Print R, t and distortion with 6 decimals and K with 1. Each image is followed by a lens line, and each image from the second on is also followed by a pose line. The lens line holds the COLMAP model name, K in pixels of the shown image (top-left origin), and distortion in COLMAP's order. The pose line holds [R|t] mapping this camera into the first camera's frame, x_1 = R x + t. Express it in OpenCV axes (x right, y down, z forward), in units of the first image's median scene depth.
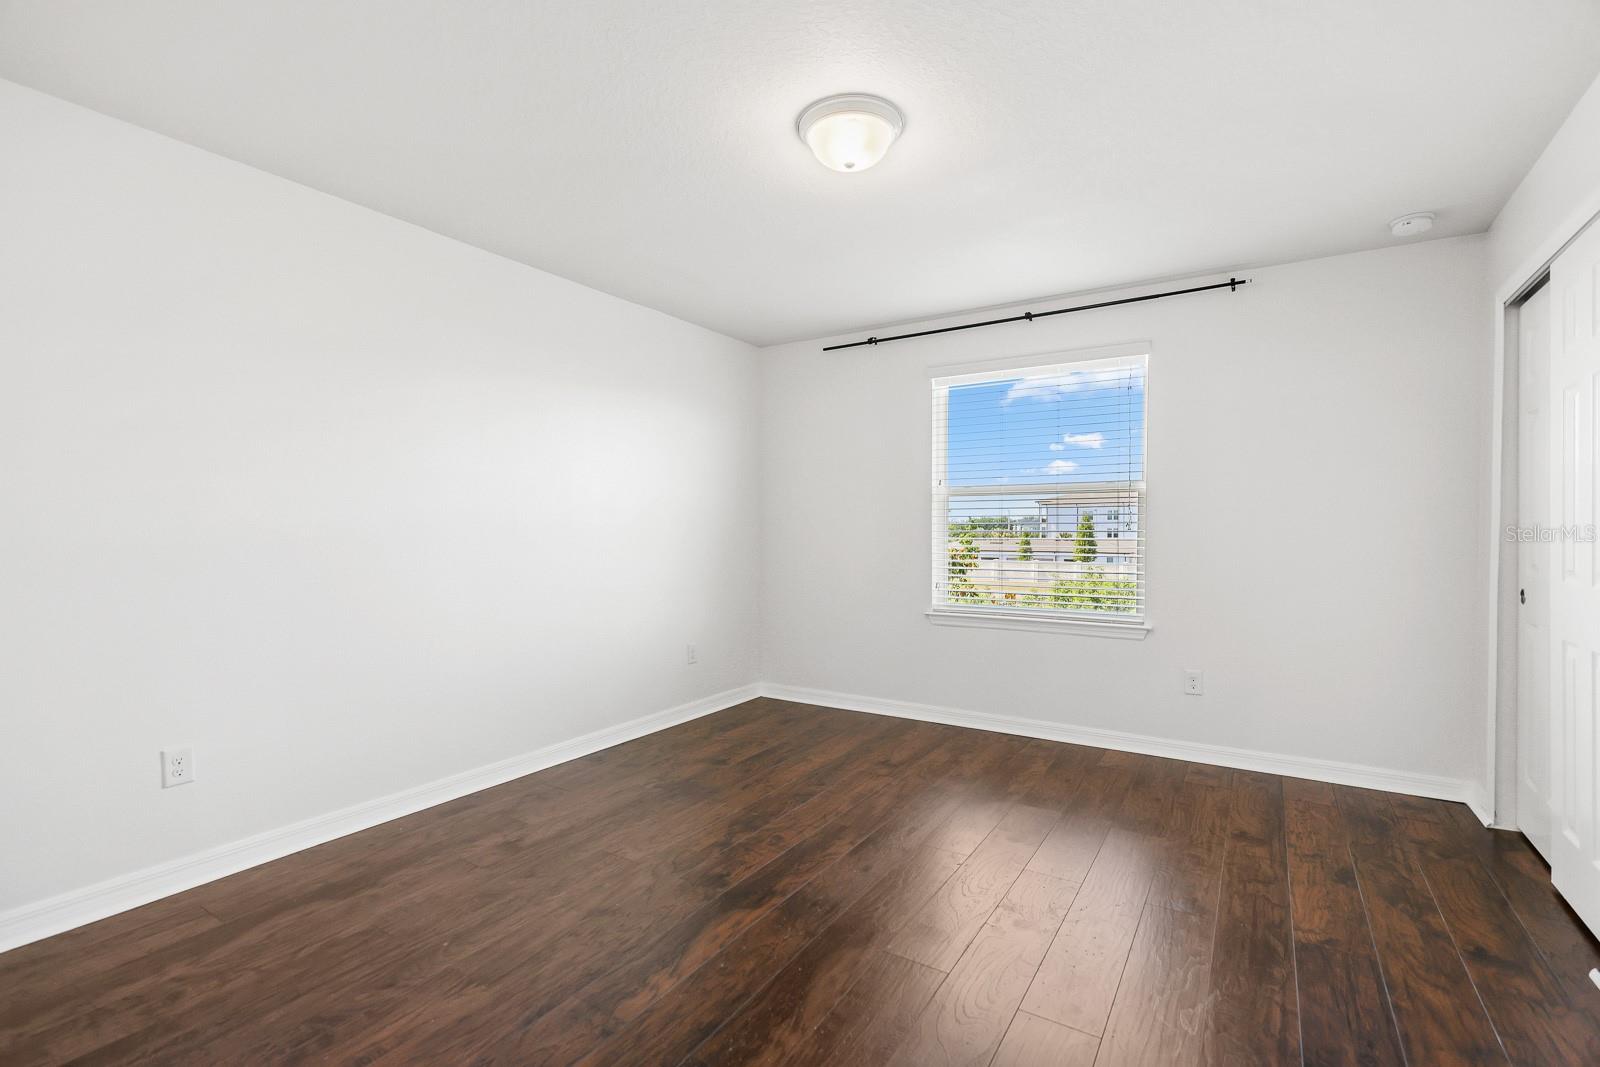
lens RADIAL K [[722.1, 0, 804.8], [0, 722.1, 533.0], [0, 0, 1]] dist [-0.000963, 0.000341]
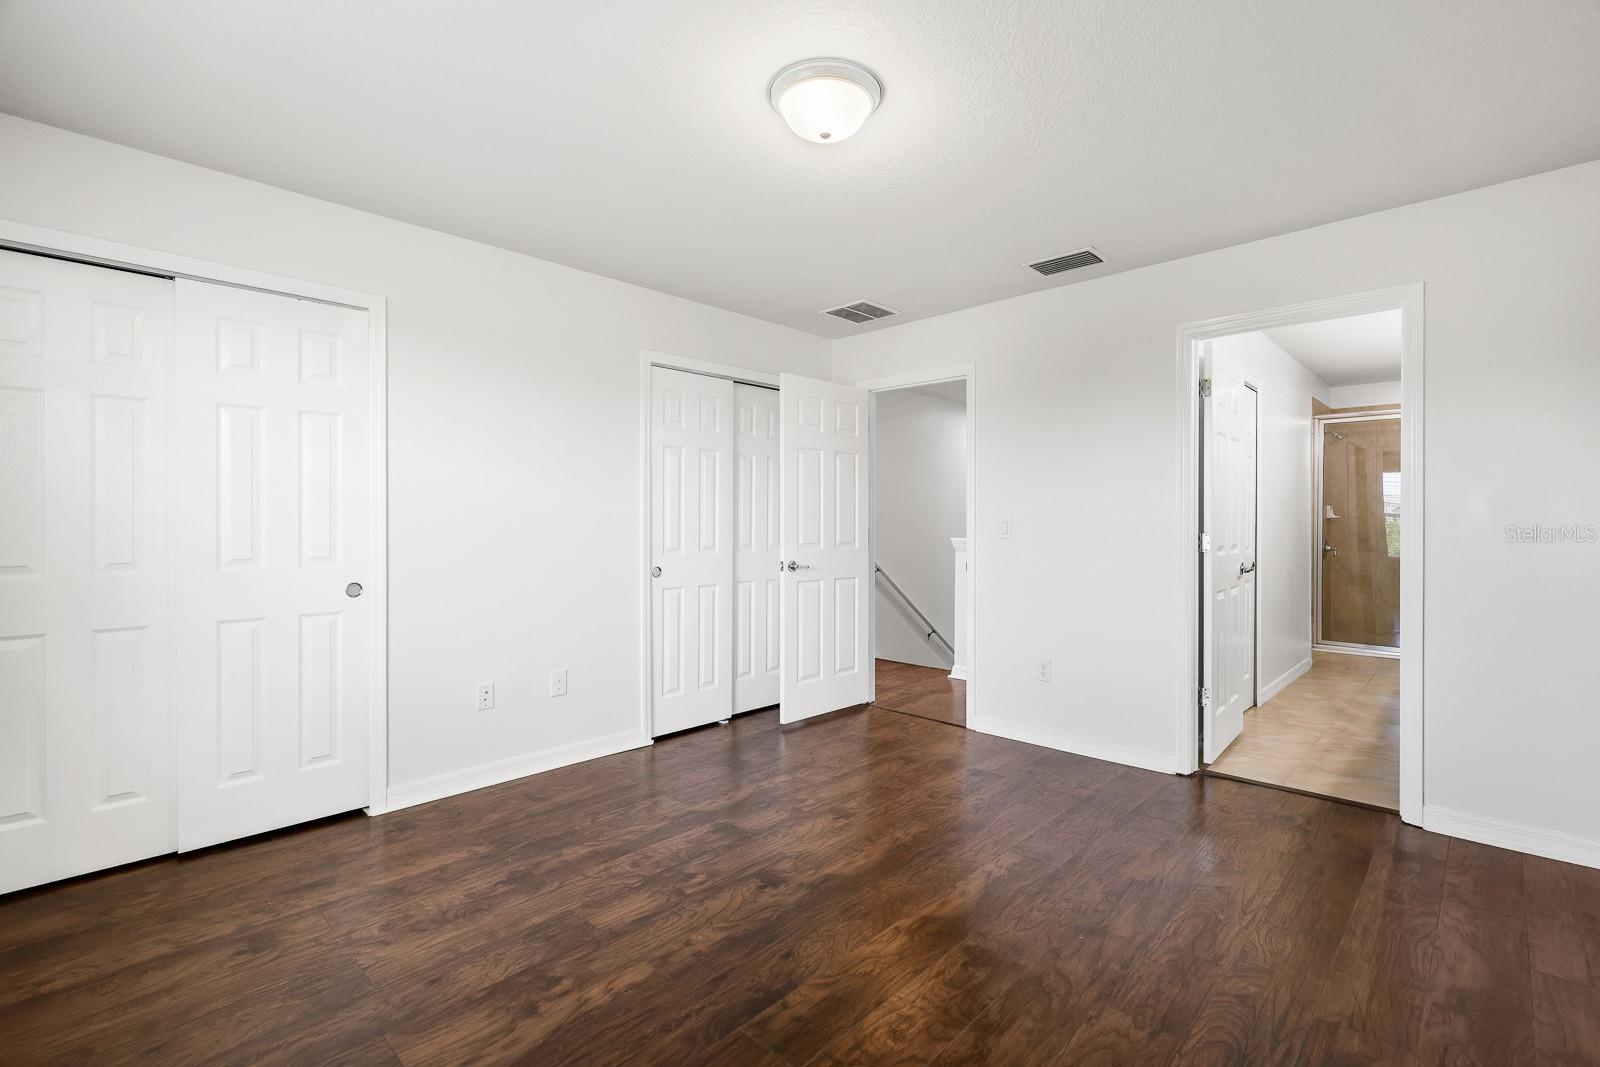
lens RADIAL K [[722.1, 0, 802.1], [0, 722.1, 529.5], [0, 0, 1]] dist [-0.000963, 0.000341]
pose [[-0.978965, -0.001037, 0.204028, -0.100067], [0.001771, 0.999906, 0.013578, -0.013735], [-0.204023, 0.013654, -0.978871, 1.962963]]
